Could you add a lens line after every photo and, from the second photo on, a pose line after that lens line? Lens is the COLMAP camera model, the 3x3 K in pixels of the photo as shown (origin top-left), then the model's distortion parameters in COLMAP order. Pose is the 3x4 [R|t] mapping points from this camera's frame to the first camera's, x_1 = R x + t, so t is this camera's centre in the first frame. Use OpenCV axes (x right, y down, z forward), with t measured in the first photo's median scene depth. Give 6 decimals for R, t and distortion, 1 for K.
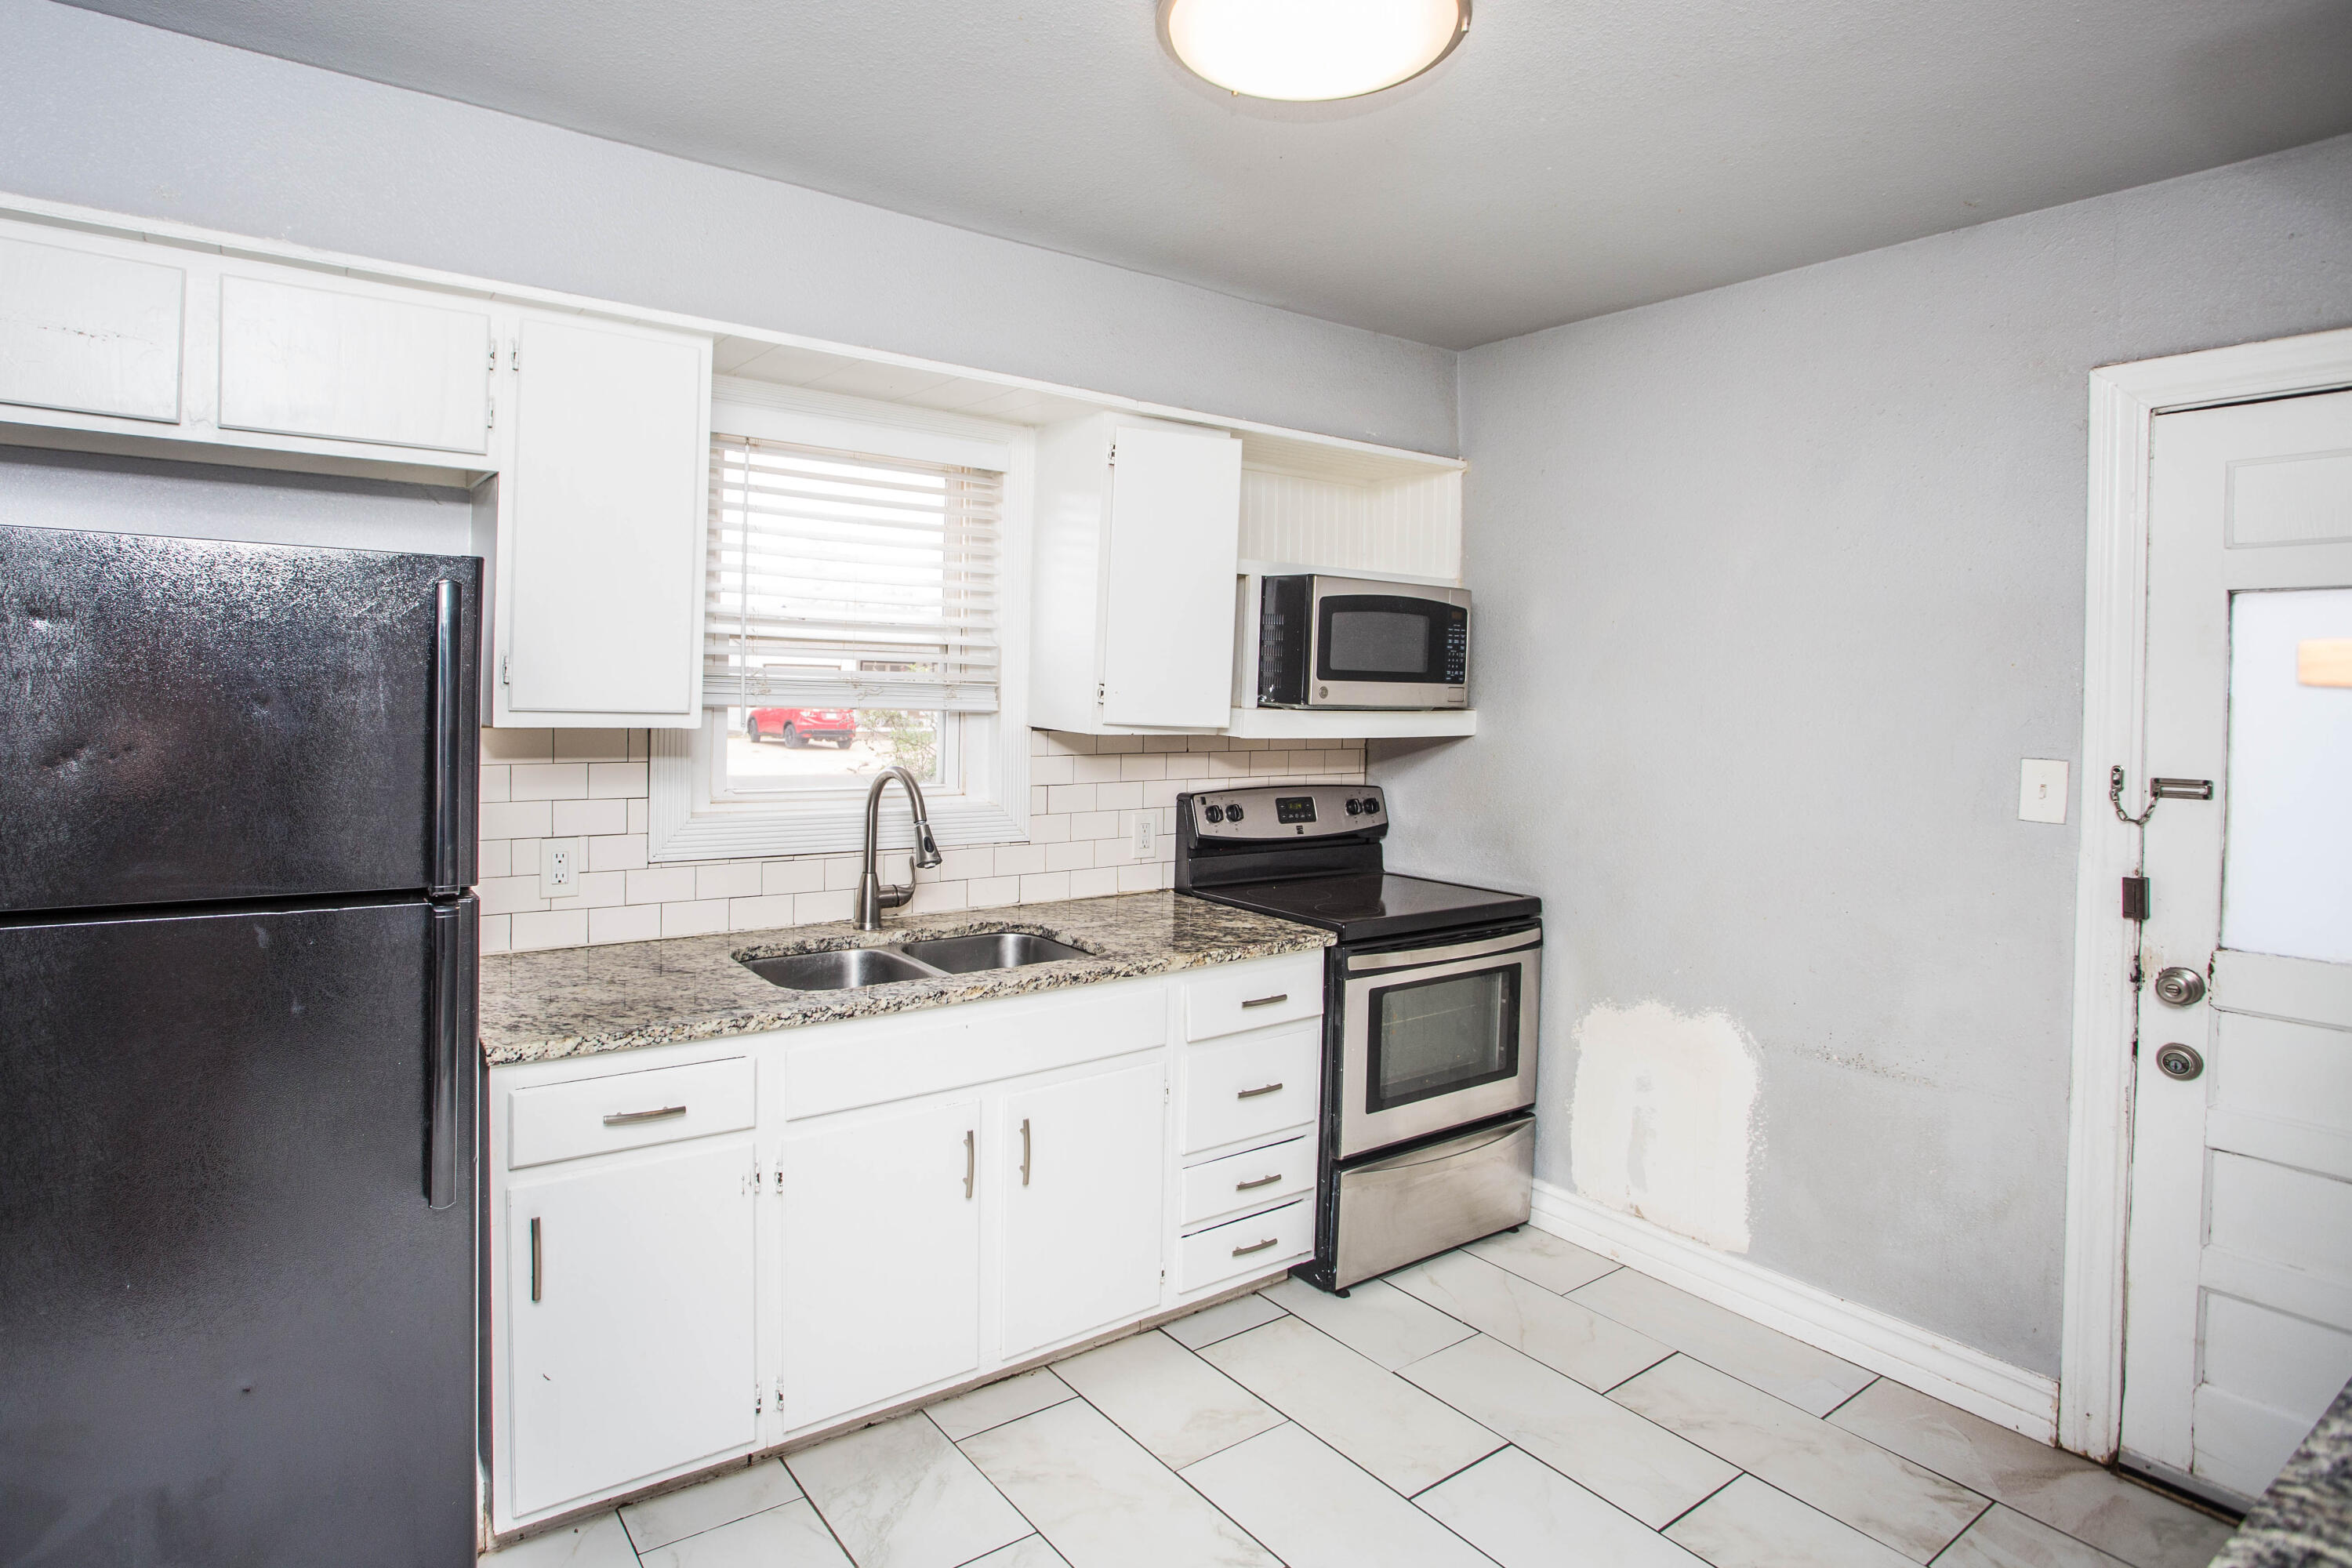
lens RADIAL K [[1154.6, 0, 1169.4], [0, 1154.6, 705.5], [0, 0, 1]] dist [-0.083732, 0.034416]
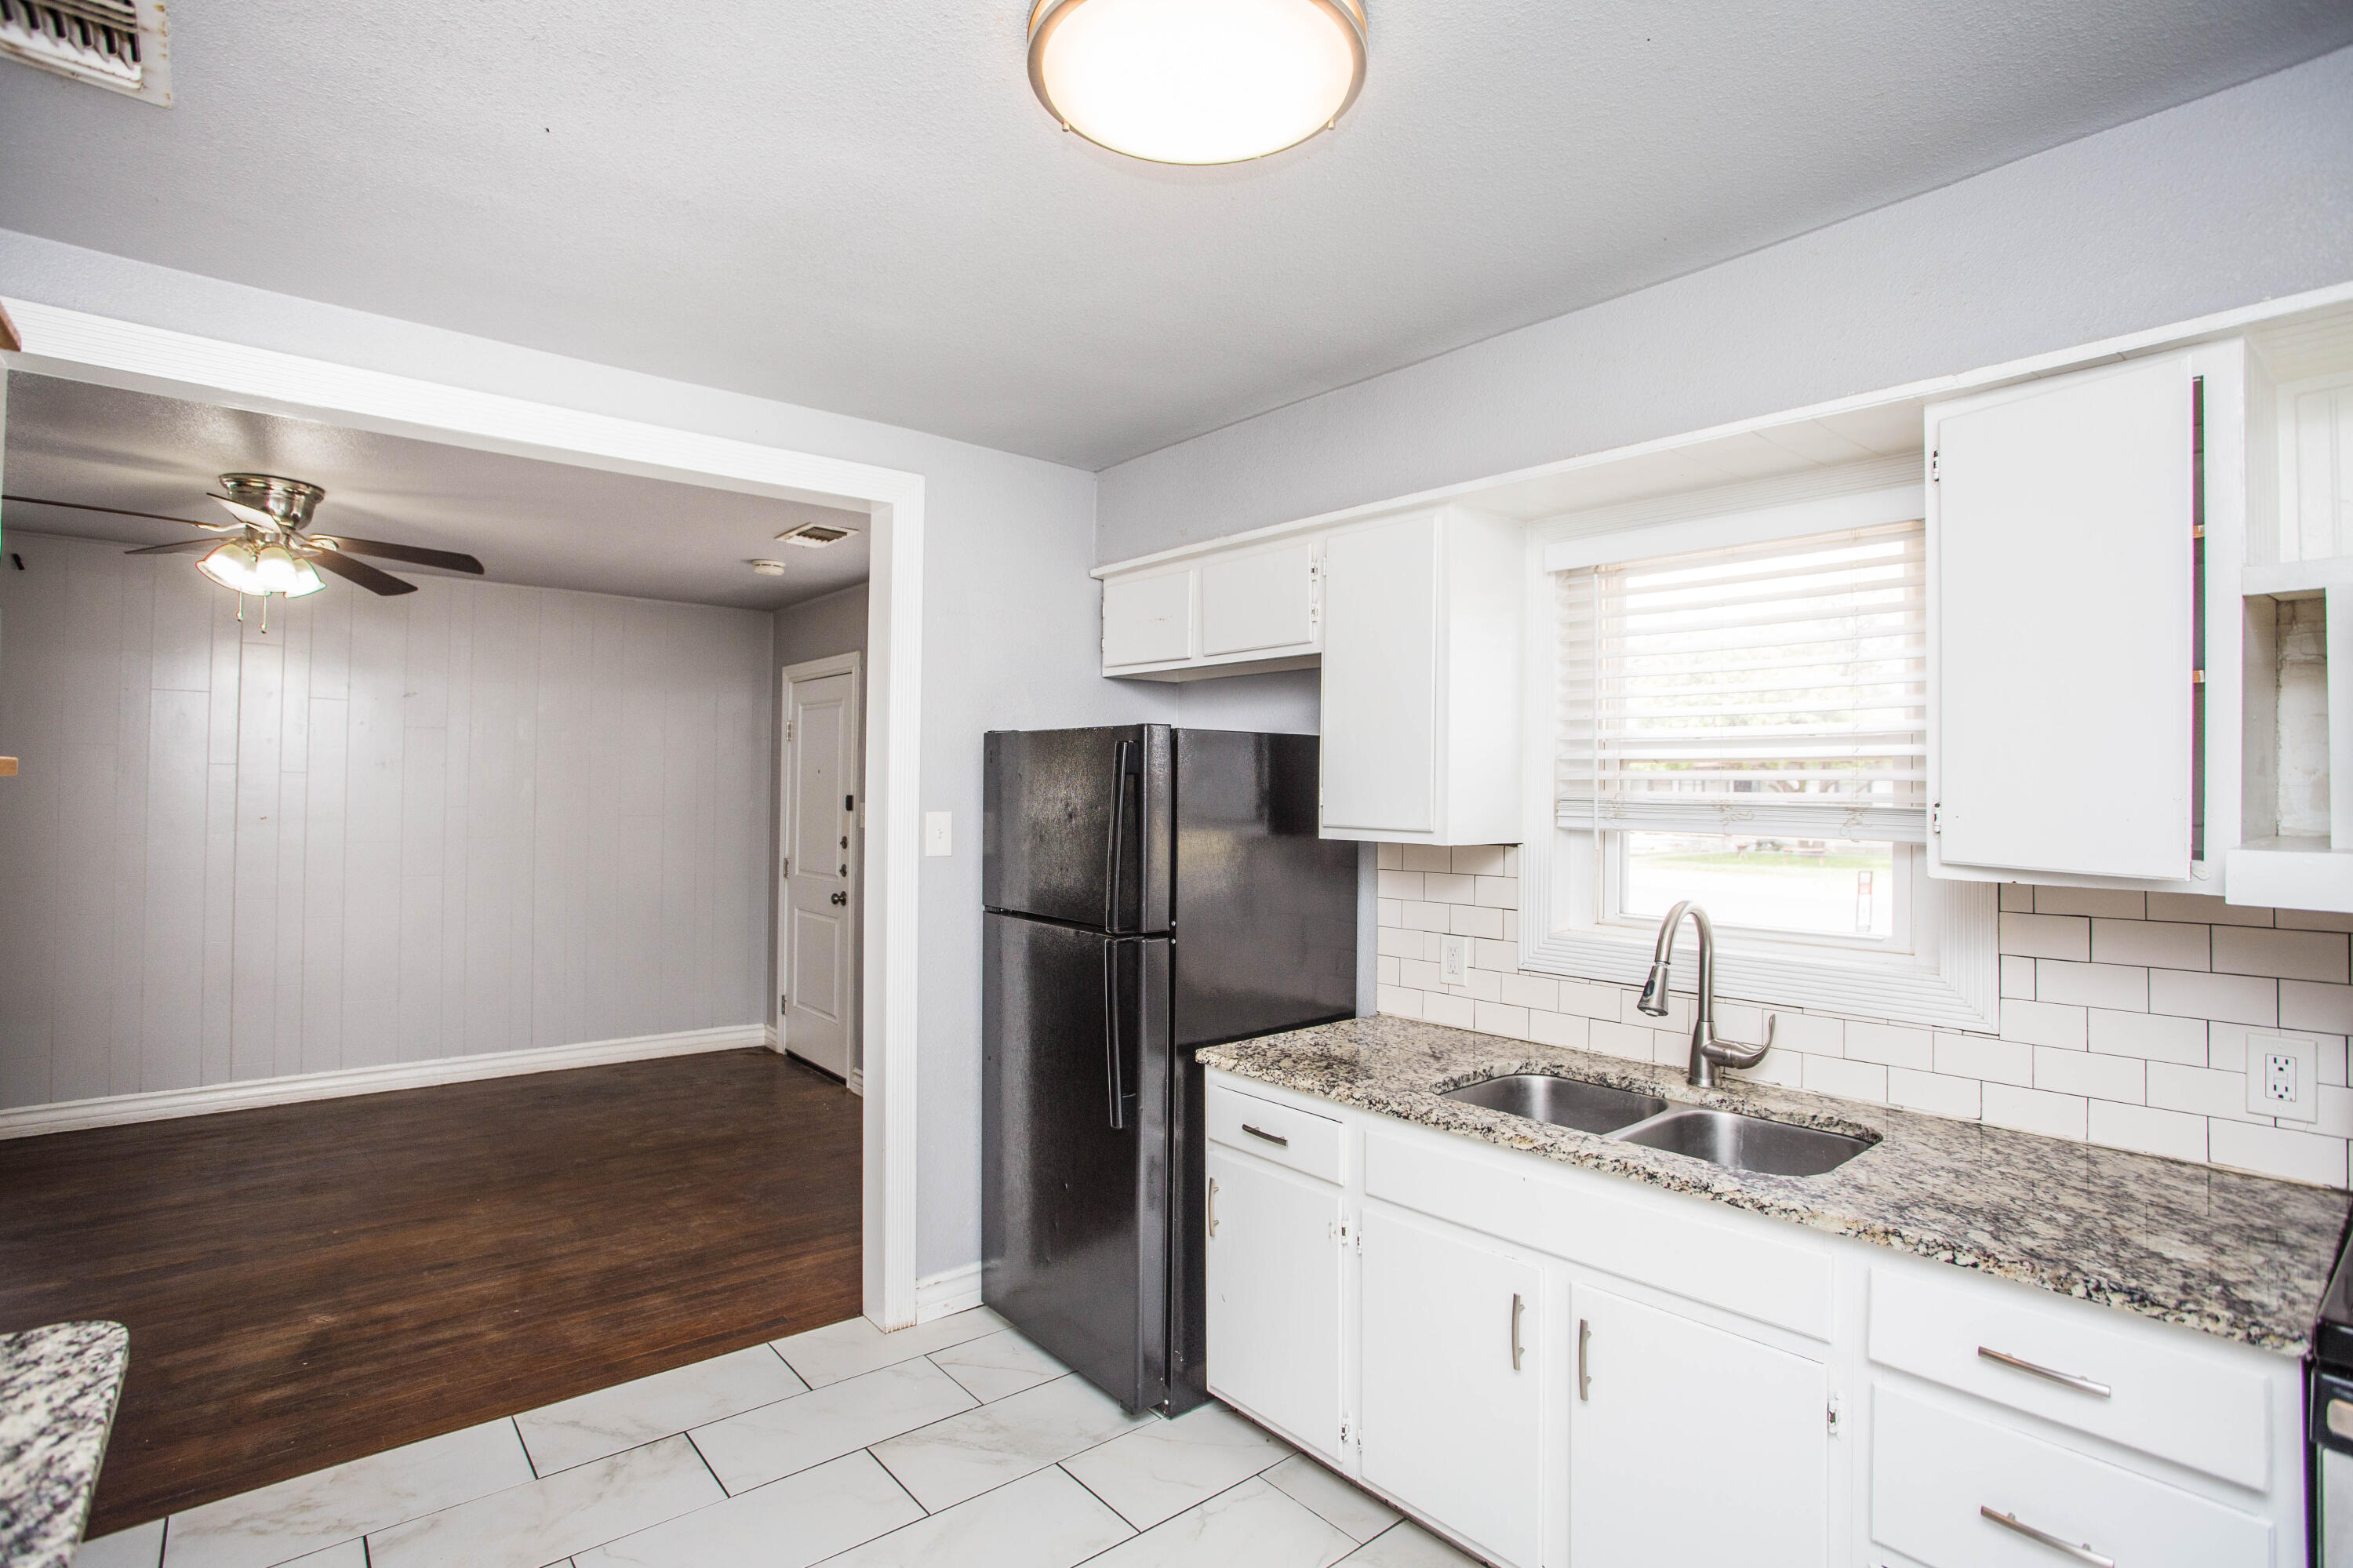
lens RADIAL K [[1124.9, 0, 1170.5], [0, 1124.9, 789.1], [0, 0, 1]] dist [-0.067379, 0.027130]
pose [[0.103580, -0.025665, -0.994290, 0.568047], [-0.026539, 0.999240, -0.028557, 0.002794], [0.994267, 0.029346, 0.102820, 0.519878]]
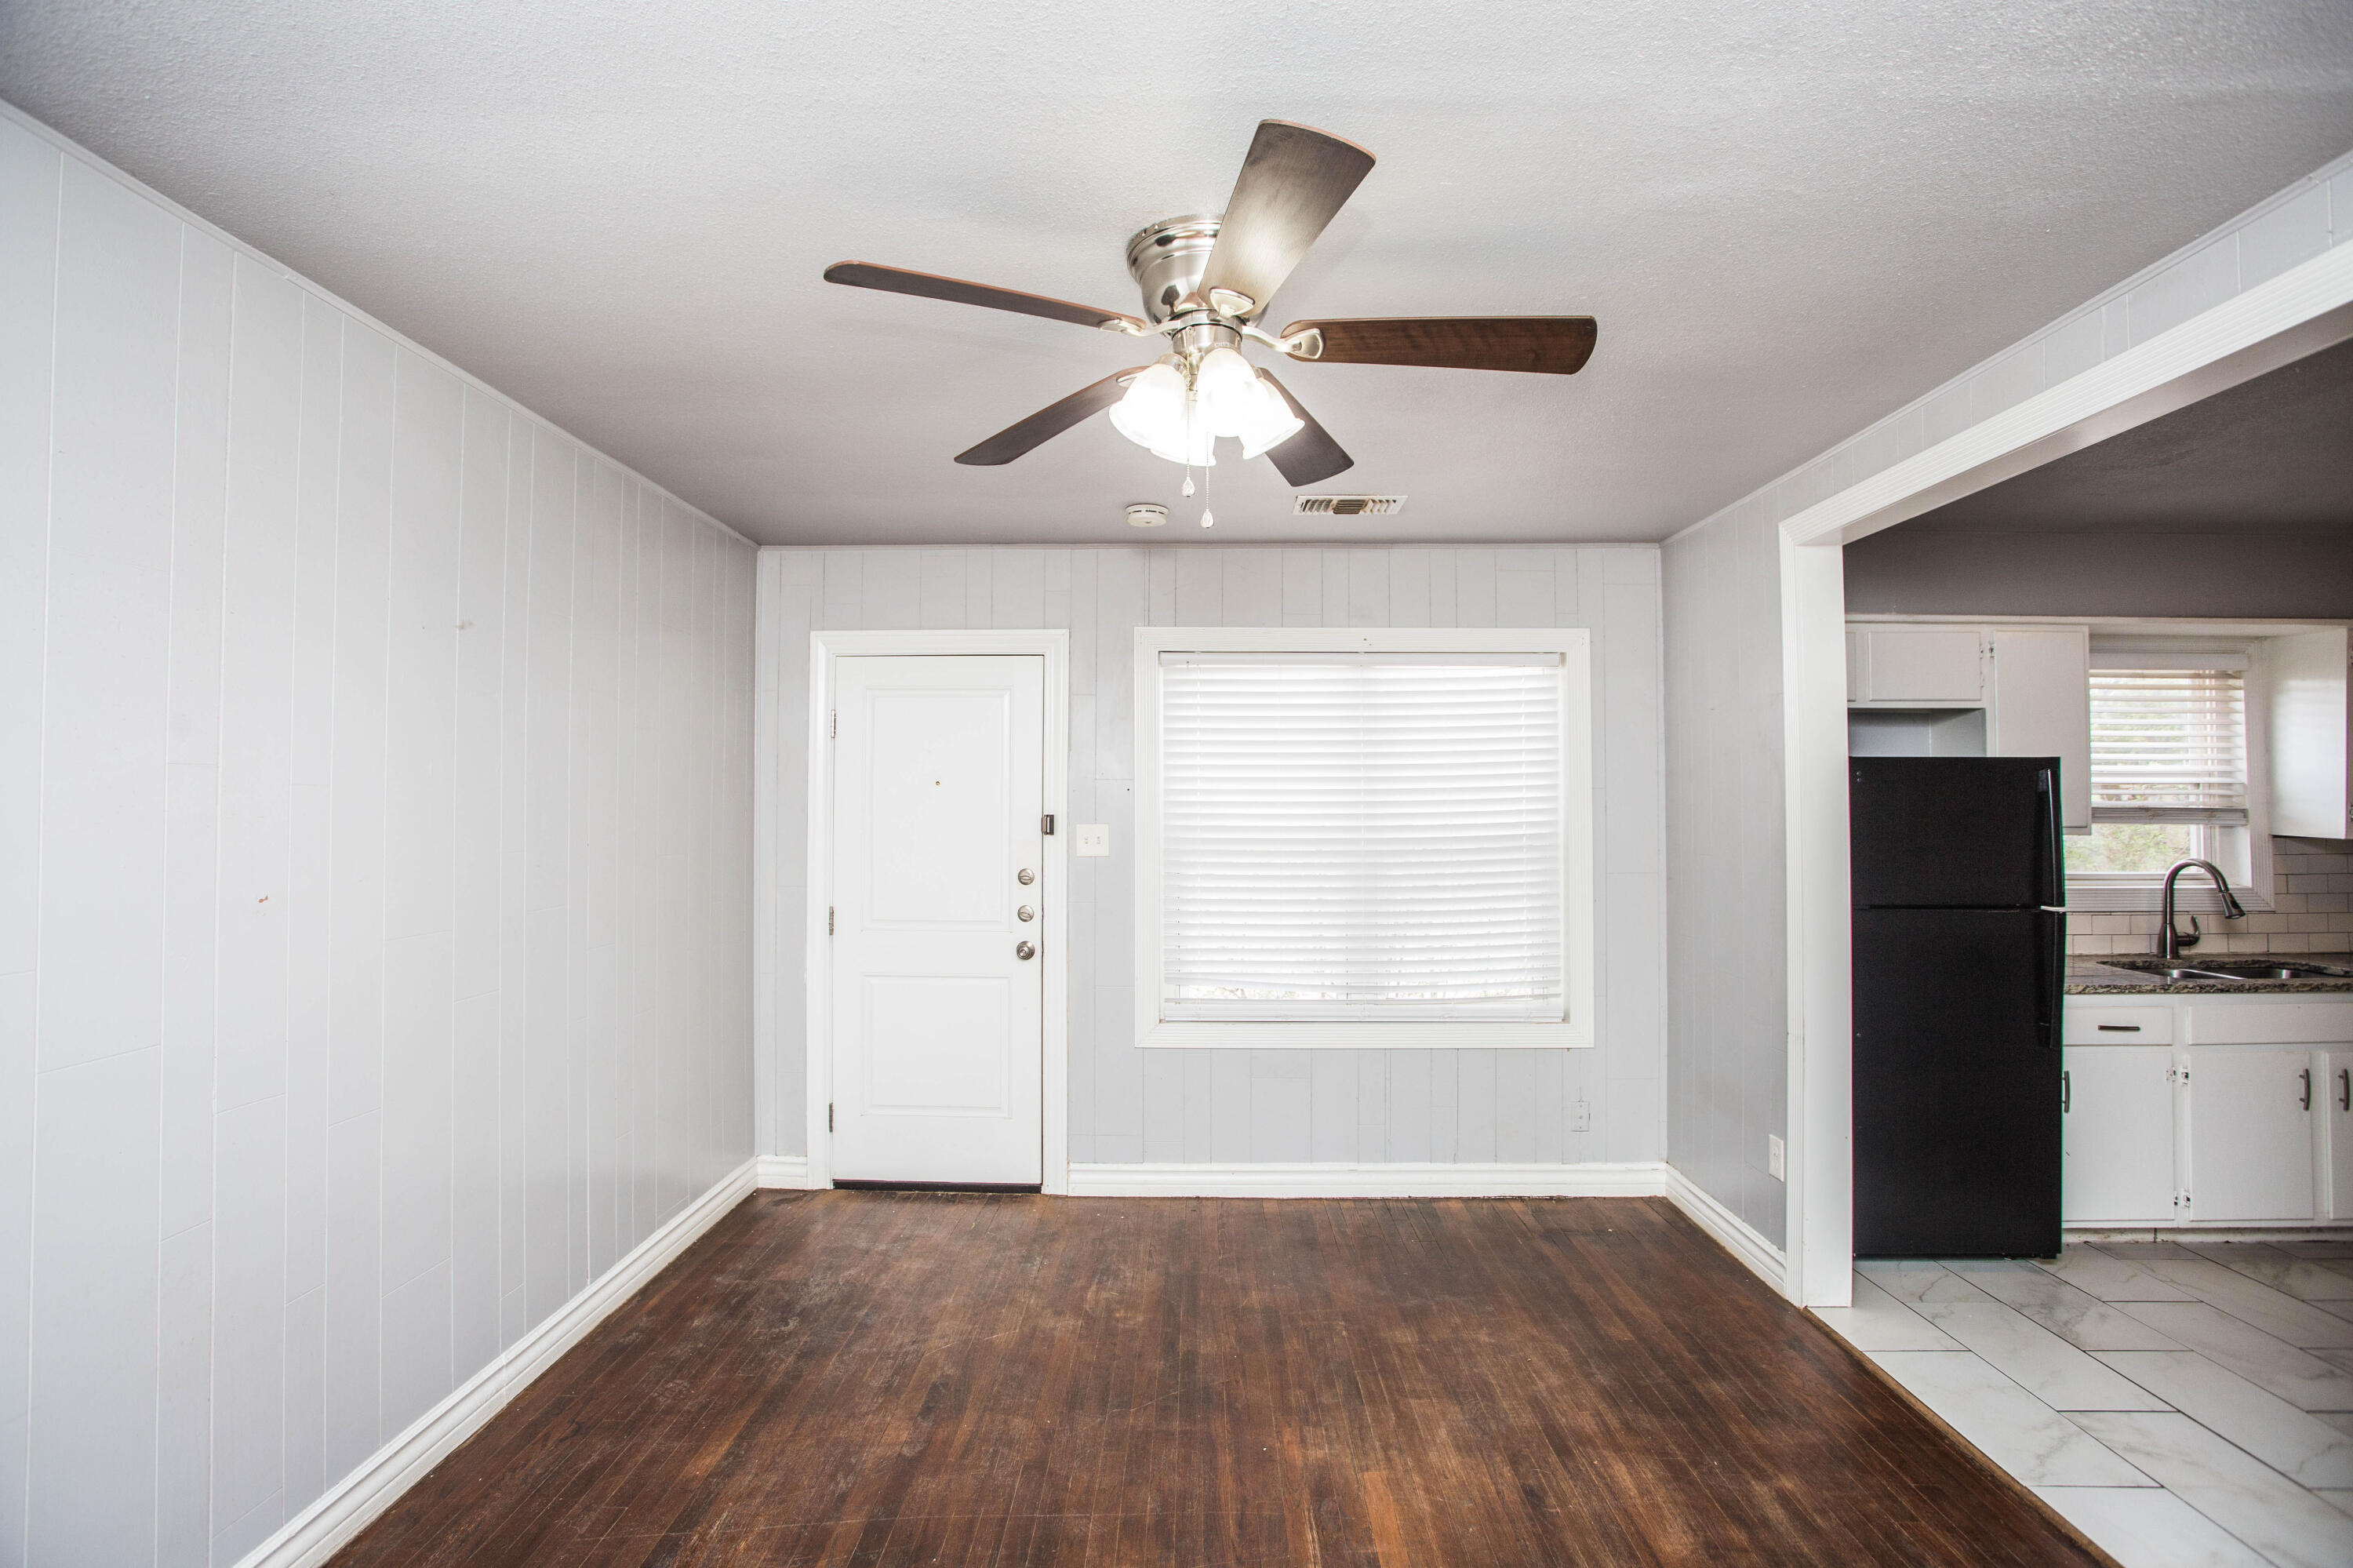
lens RADIAL K [[1124.9, 0, 1170.5], [0, 1124.9, 789.1], [0, 0, 1]] dist [-0.067379, 0.027130]
pose [[0.813350, -0.032678, -0.580856, -0.508596], [0.009511, 0.999035, -0.042885, 0.005001], [0.581697, 0.029356, 0.812876, -1.101002]]
